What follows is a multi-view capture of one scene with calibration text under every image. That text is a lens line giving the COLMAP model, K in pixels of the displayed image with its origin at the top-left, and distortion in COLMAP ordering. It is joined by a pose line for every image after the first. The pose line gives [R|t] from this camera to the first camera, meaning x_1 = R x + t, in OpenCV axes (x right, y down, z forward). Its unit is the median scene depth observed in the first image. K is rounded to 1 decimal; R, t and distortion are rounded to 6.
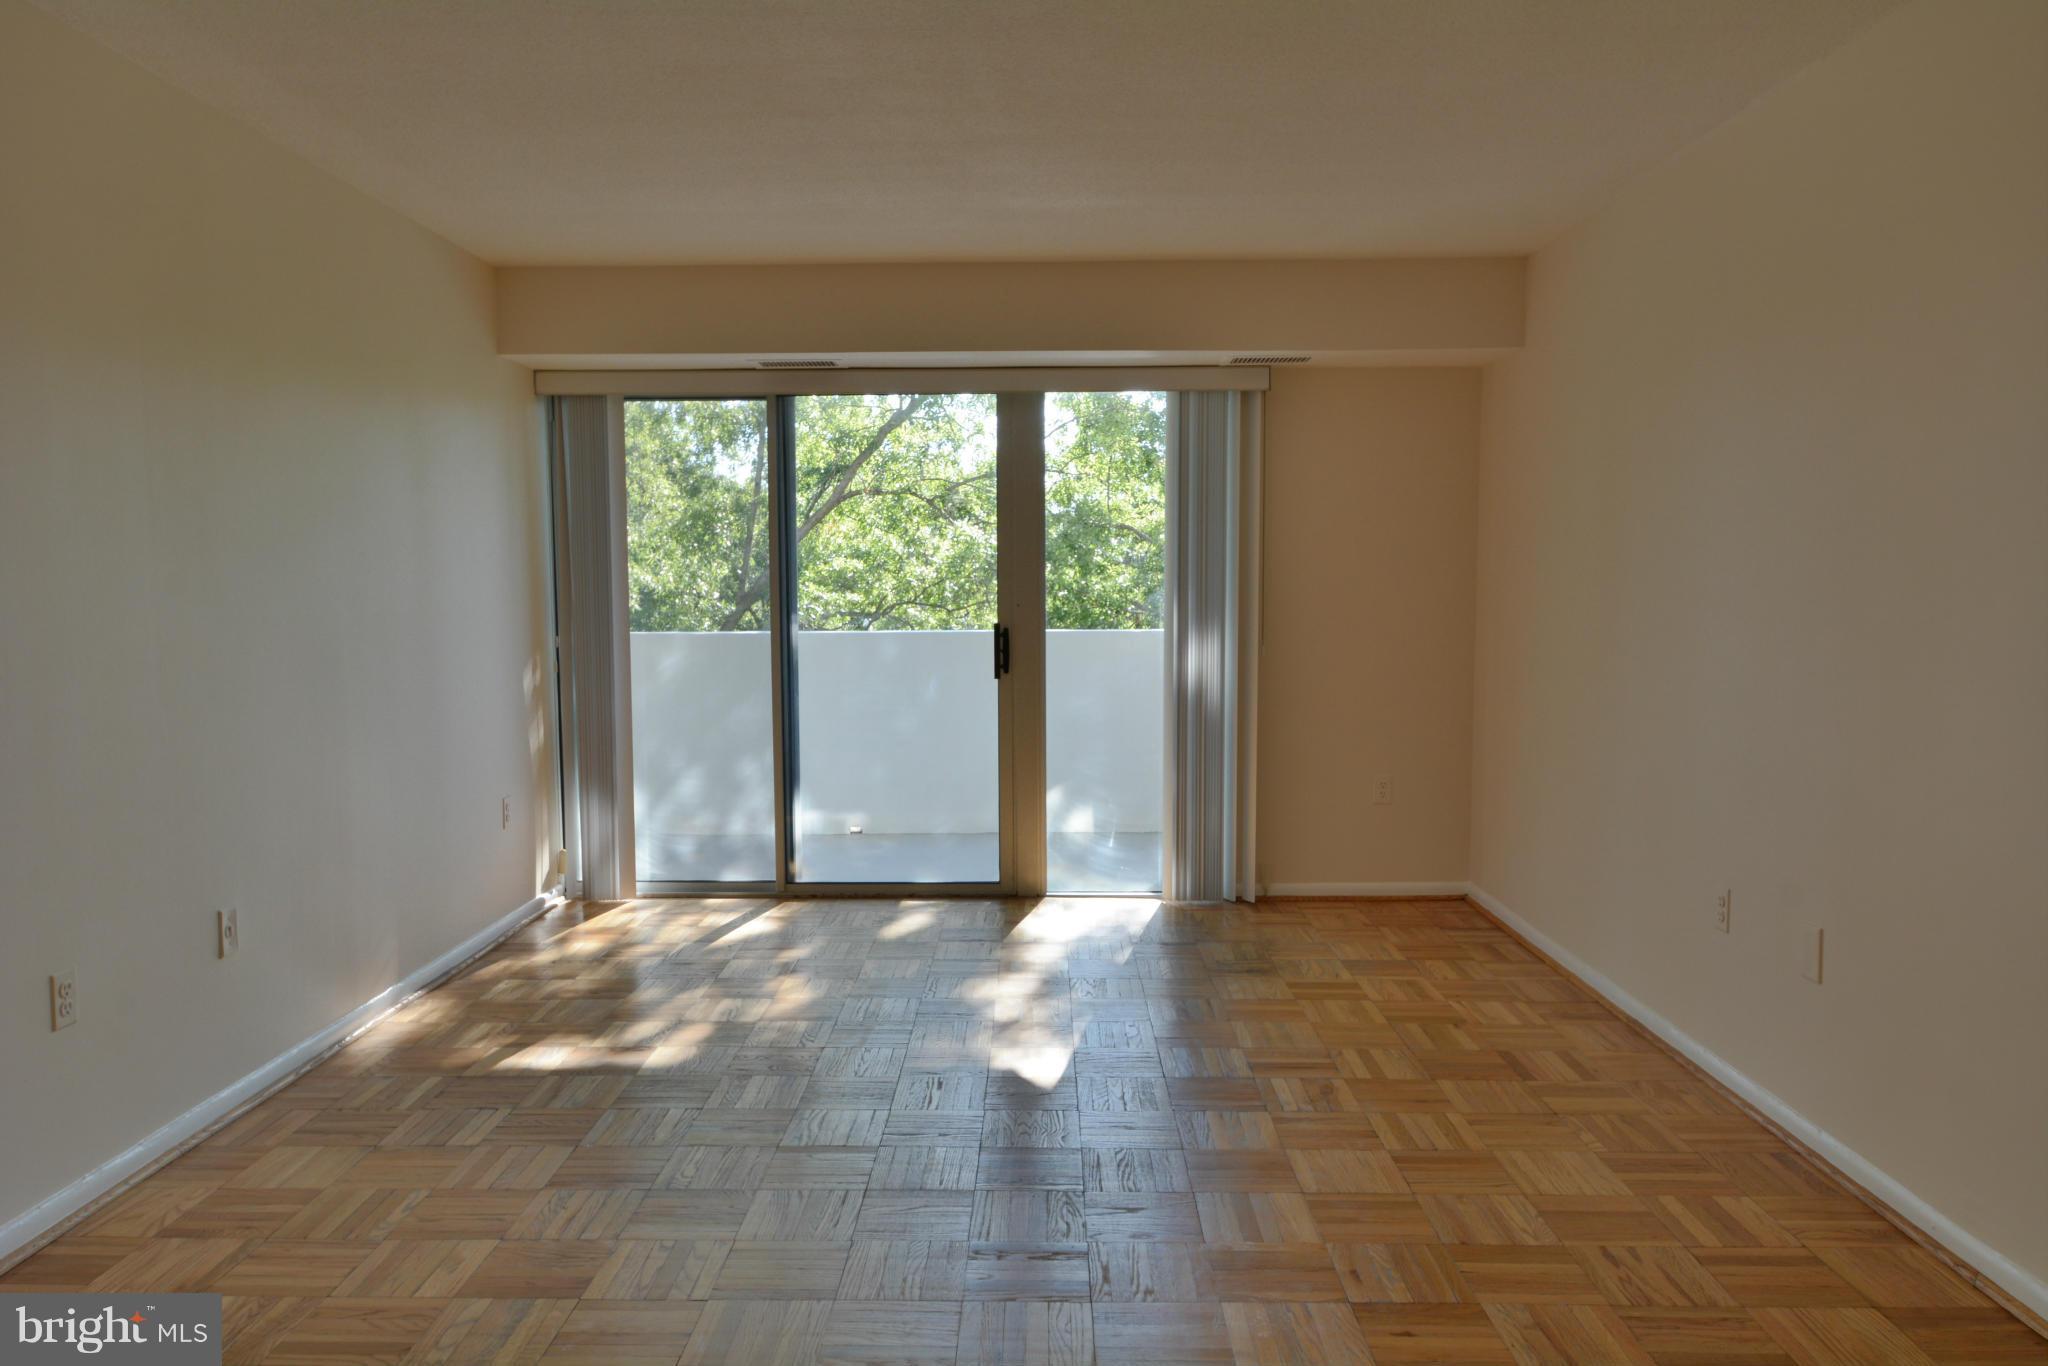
lens RADIAL K [[1423.4, 0, 1018.6], [0, 1423.4, 690.5], [0, 0, 1]] dist [0.029961, -0.023788]
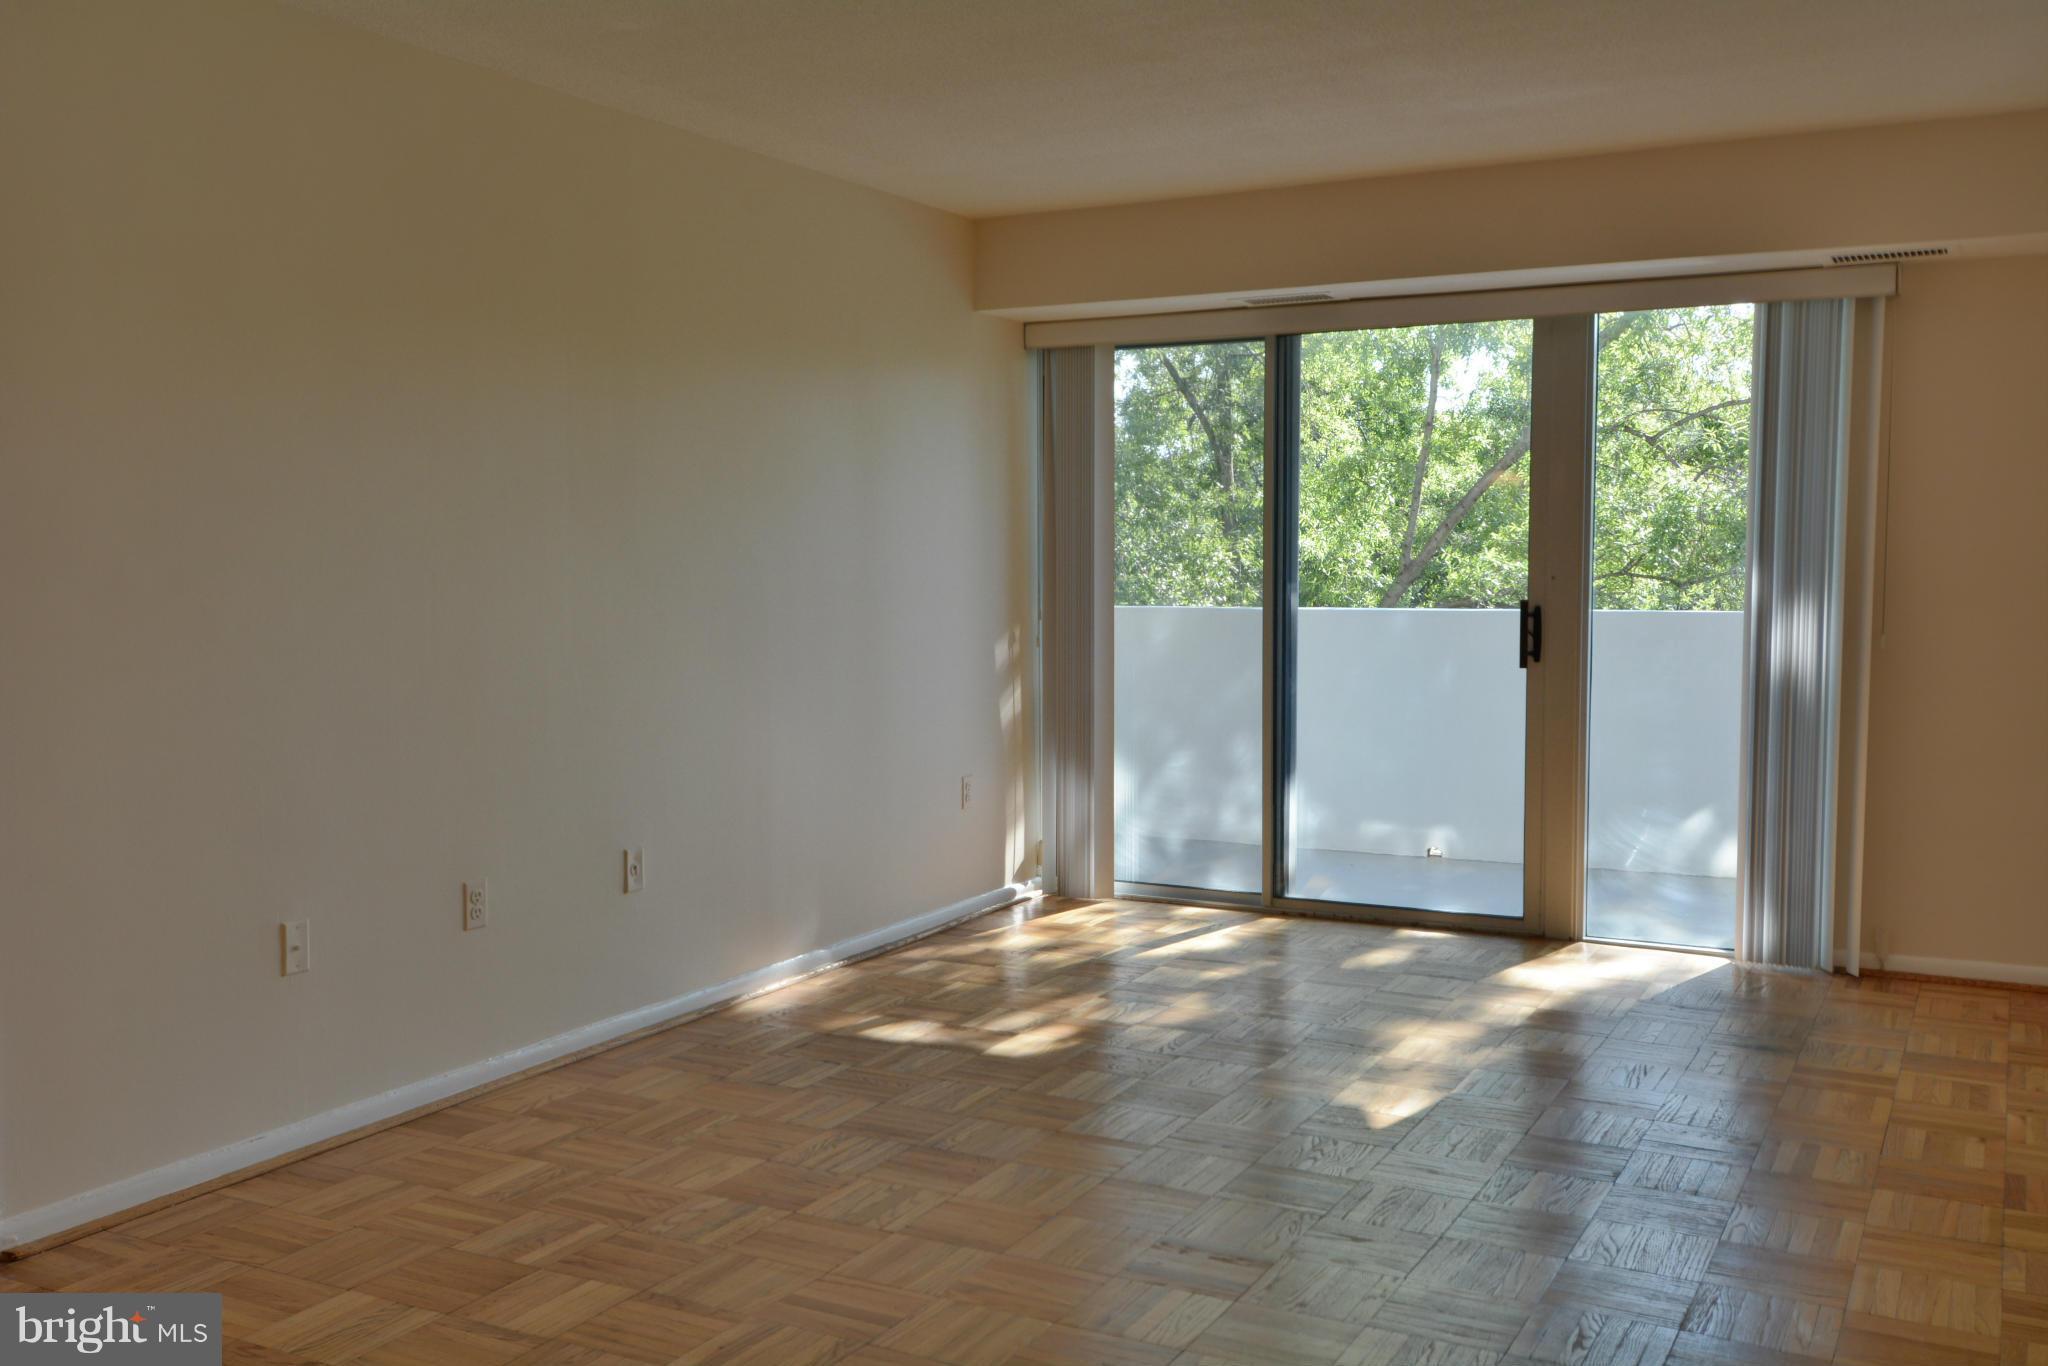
lens RADIAL K [[1879.7, 0, 1024.0], [0, 1879.7, 683.0], [0, 0, 1]] dist [0.039525, 0.000605]
pose [[0.891385, 0.033455, -0.452010, 0.236359], [-0.034762, 0.999381, 0.005416, 0.004499], [0.451911, 0.010885, 0.891996, -0.099790]]
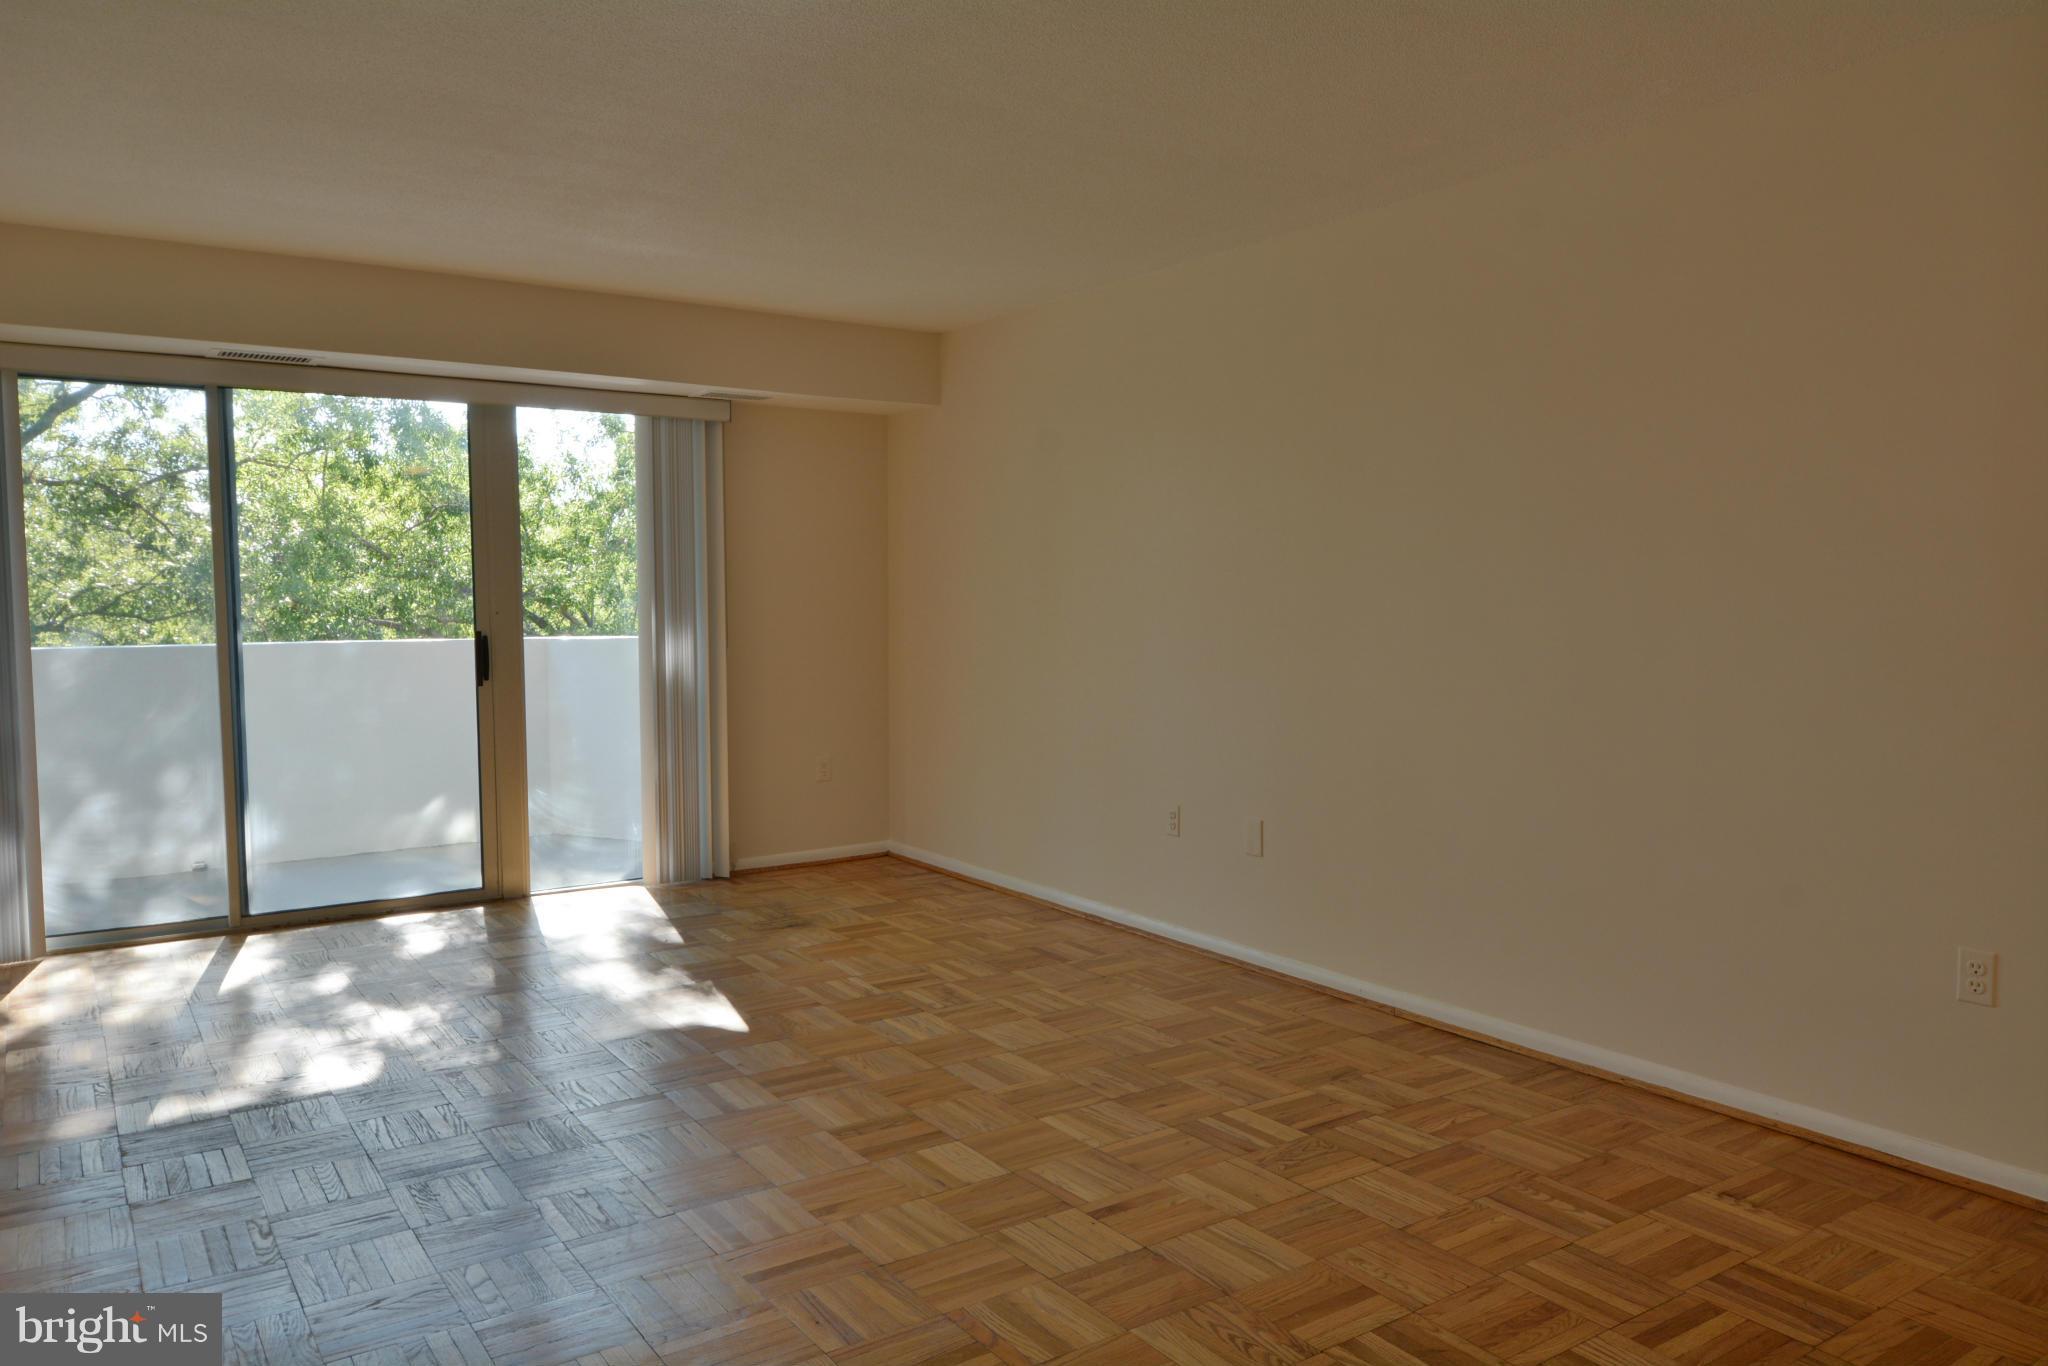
lens RADIAL K [[1423.4, 0, 1018.6], [0, 1423.4, 690.5], [0, 0, 1]] dist [0.029961, -0.023788]
pose [[0.814731, -0.037409, 0.578631, -0.314222], [0.041441, 0.999121, 0.006244, 0.004910], [-0.578356, 0.018892, 0.815566, -0.052209]]
